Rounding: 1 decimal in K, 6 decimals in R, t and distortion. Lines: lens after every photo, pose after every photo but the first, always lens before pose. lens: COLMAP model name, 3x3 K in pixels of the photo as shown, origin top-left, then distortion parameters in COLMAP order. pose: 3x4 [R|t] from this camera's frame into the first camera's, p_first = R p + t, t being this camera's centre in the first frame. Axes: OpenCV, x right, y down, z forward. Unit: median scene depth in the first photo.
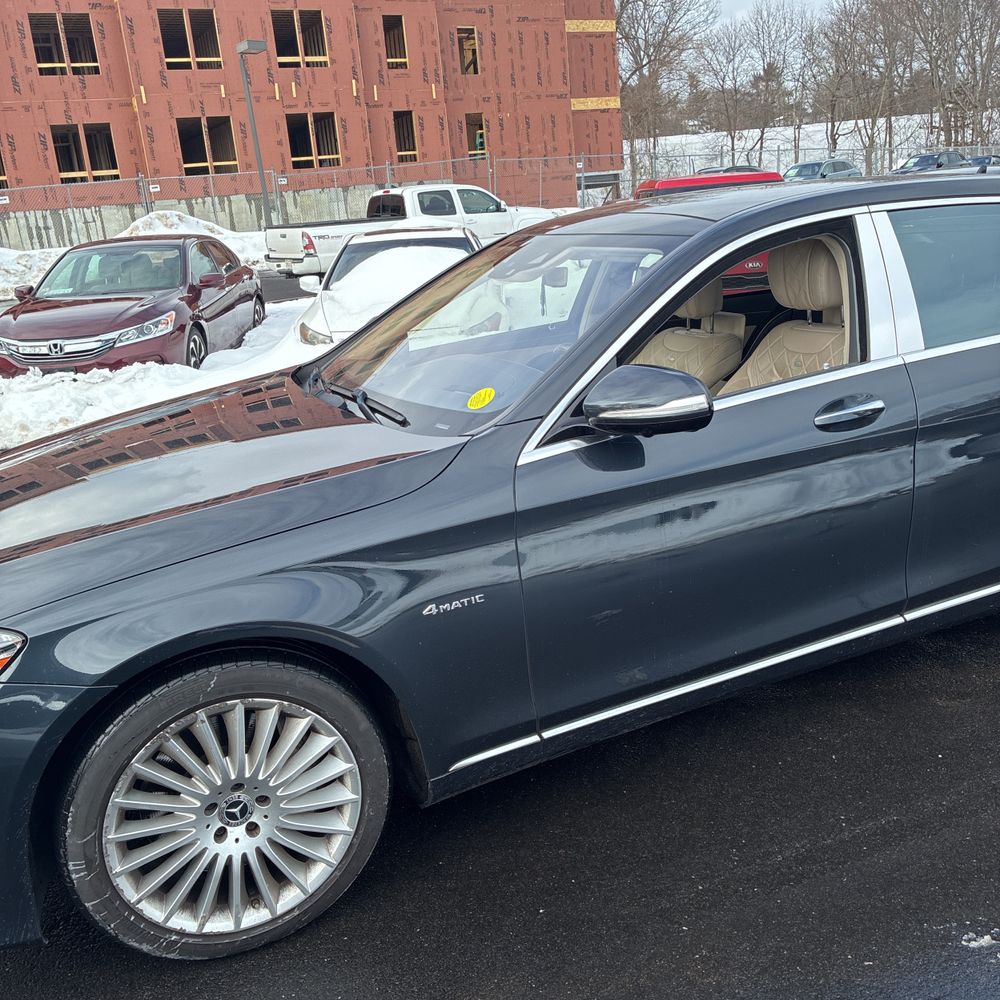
lens RADIAL K [[1006.1, 0, 498.9], [0, 1006.1, 491.0], [0, 0, 1]] dist [0.013859, 0.000000]
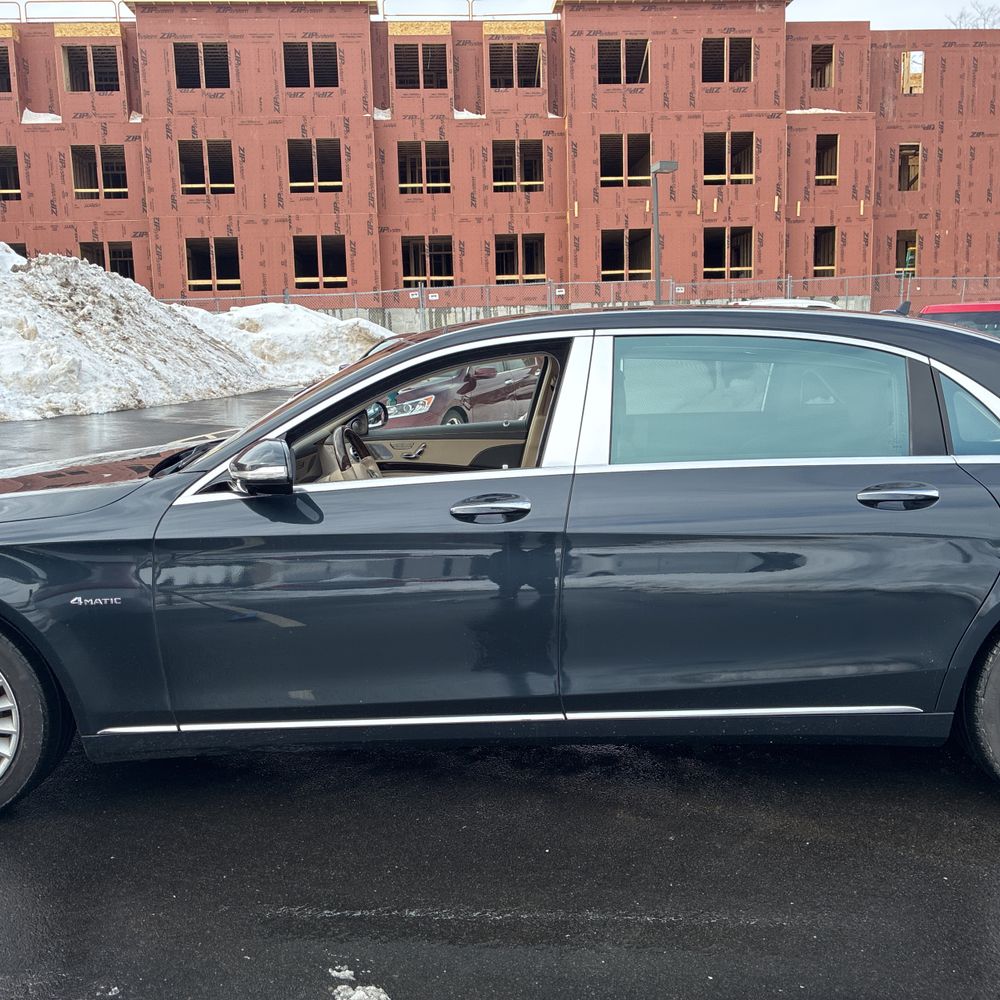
lens RADIAL K [[1006.1, 0, 490.2], [0, 1006.1, 496.9], [0, 0, 1]] dist [0.013859, 0.000000]
pose [[0.901511, 0.128940, -0.413100, 0.055946], [-0.167752, 0.984066, -0.058931, -0.001719], [0.398920, 0.122425, 0.908777, -0.000428]]
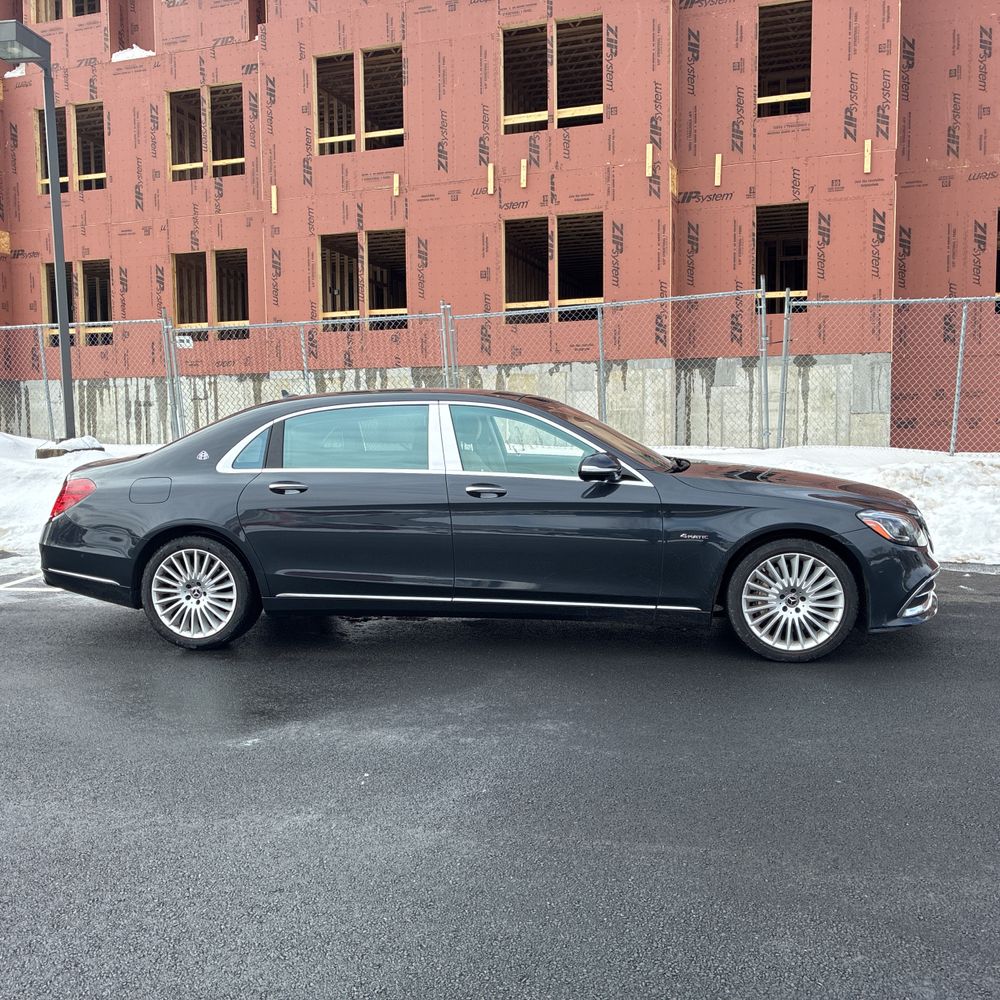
lens RADIAL K [[1006.1, 0, 441.7], [0, 1006.1, 491.1], [0, 0, 1]] dist [0.013859, 0.000000]
pose [[0.673476, 0.136422, -0.726511, 0.159707], [-0.241929, 0.969374, -0.042243, -0.213492], [0.698498, 0.204214, 0.685855, 0.662032]]
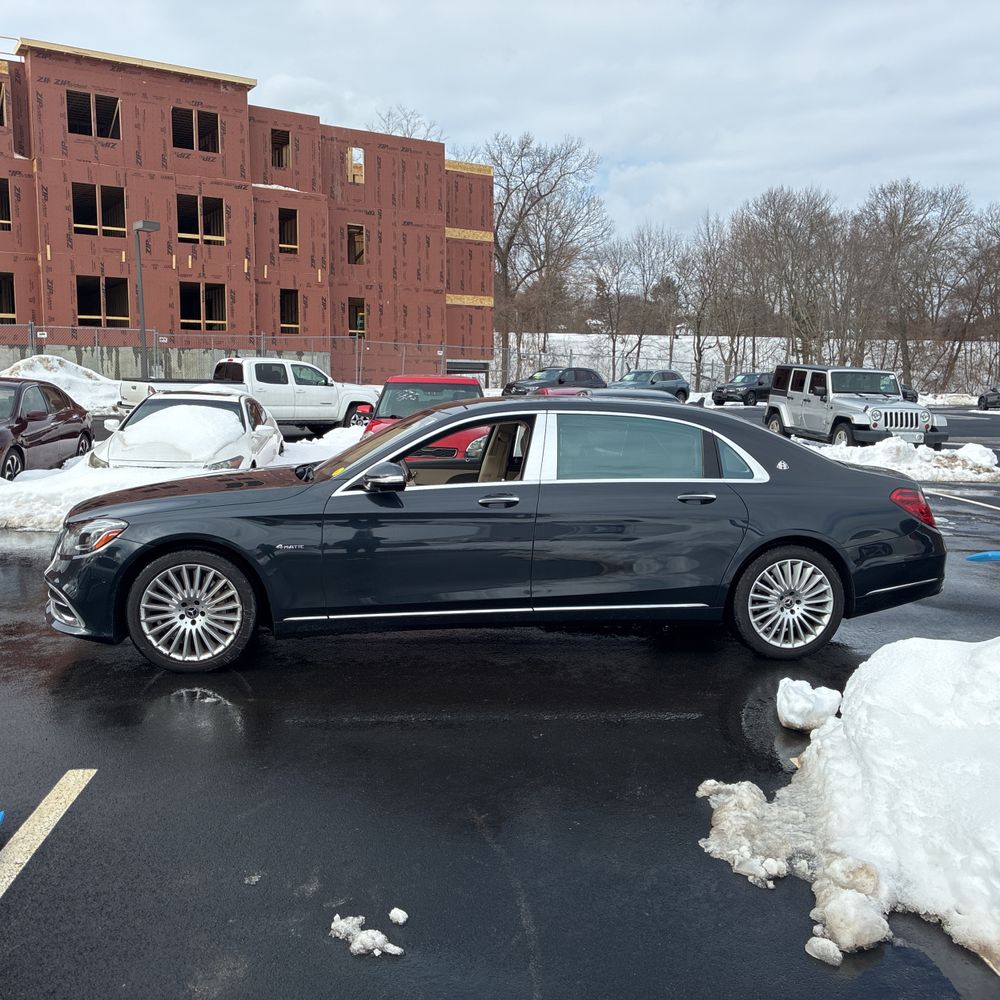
lens RADIAL K [[1006.1, 0, 485.8], [0, 1006.1, 495.7], [0, 0, 1]] dist [0.013859, 0.000000]
pose [[0.992666, 0.087753, 0.083147, 0.051549], [-0.072966, 0.983311, -0.166657, 0.017949], [-0.096384, 0.159368, 0.982503, -0.084546]]
